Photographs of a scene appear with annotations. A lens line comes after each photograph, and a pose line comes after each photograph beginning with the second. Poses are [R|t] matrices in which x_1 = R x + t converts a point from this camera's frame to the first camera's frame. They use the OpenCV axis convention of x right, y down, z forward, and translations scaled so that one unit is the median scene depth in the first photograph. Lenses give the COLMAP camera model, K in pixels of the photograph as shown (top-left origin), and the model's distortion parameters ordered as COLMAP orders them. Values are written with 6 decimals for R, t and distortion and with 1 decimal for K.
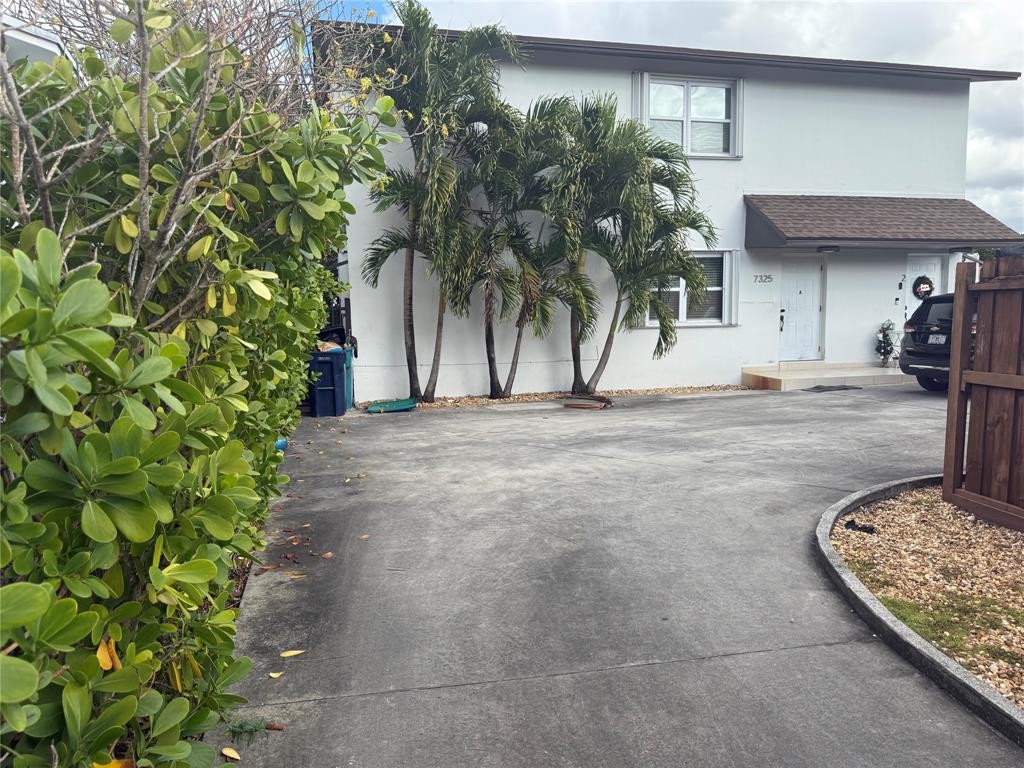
lens RADIAL K [[724.0, 0, 515.4], [0, 724.0, 390.9], [0, 0, 1]] dist [0.047614, -0.072953]
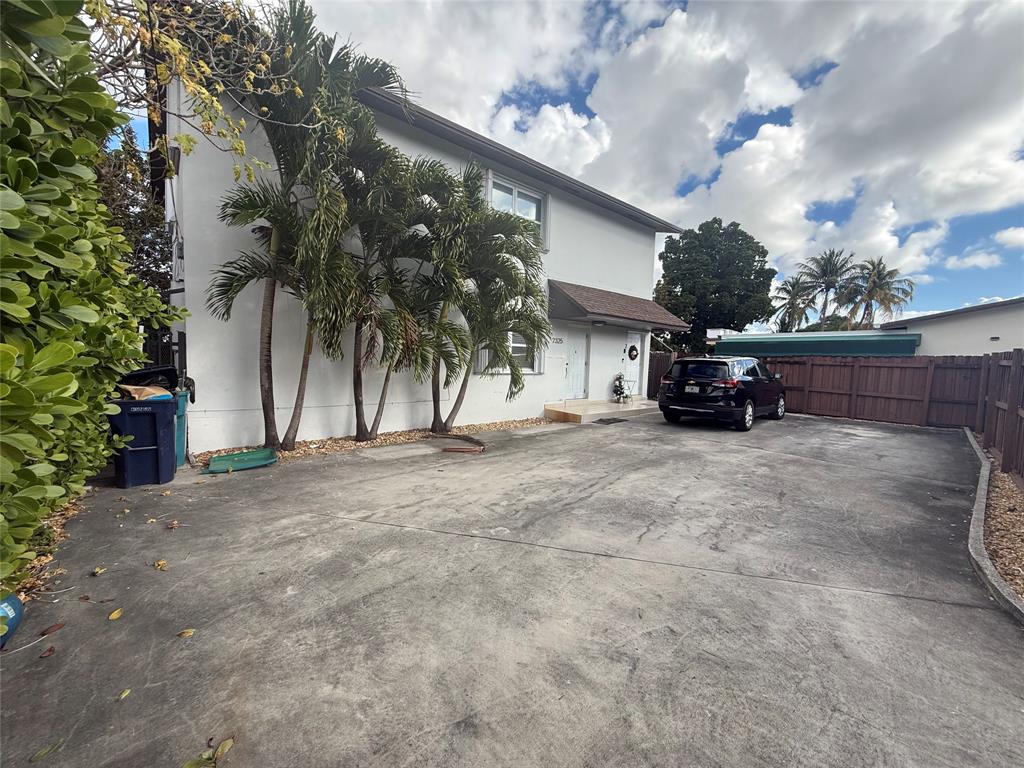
lens RADIAL K [[405.5, 0, 509.7], [0, 405.5, 383.0], [0, 0, 1]] dist [-0.002064, -0.000386]
pose [[0.896270, 0.016803, 0.443190, -0.101089], [0.003475, 0.998985, -0.044903, -0.046885], [-0.443494, 0.041785, 0.895303, 0.425455]]
